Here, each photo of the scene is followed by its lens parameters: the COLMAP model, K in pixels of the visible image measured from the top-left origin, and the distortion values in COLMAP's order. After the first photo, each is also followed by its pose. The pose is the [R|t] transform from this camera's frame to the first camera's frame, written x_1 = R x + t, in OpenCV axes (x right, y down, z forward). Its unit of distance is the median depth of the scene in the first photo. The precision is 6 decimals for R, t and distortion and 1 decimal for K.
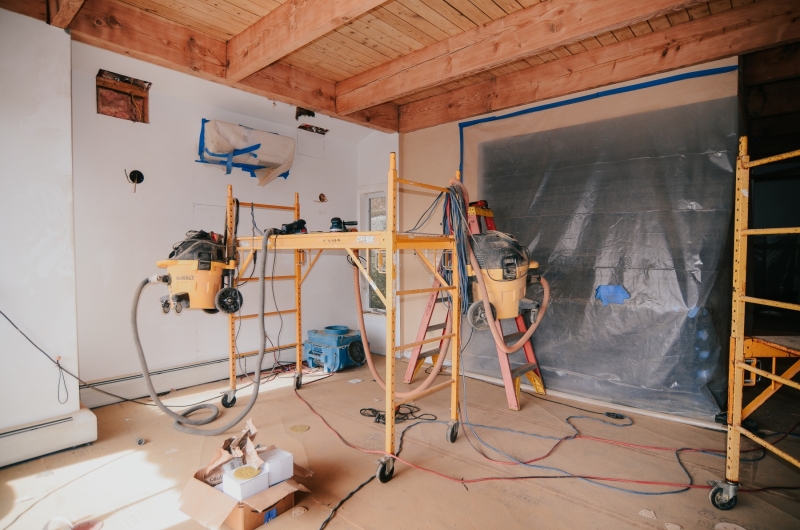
lens RADIAL K [[432.3, 0, 399.2], [0, 432.3, 264.7], [0, 0, 1]] dist [-0.003858, 0.000310]
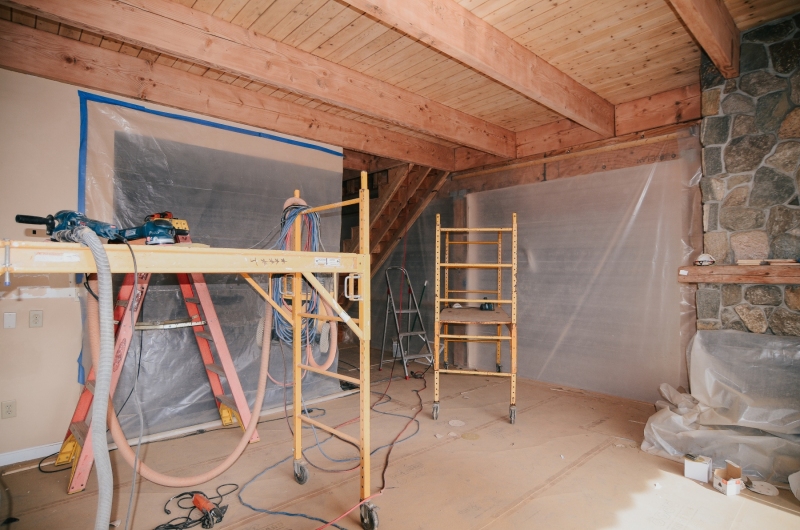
lens RADIAL K [[432.3, 0, 399.0], [0, 432.3, 265.9], [0, 0, 1]] dist [-0.003858, 0.000310]
pose [[0.123193, 0.015912, 0.992255, -0.669768], [0.033190, 0.999246, -0.020145, -0.022690], [-0.991828, 0.035414, 0.122572, 0.583117]]
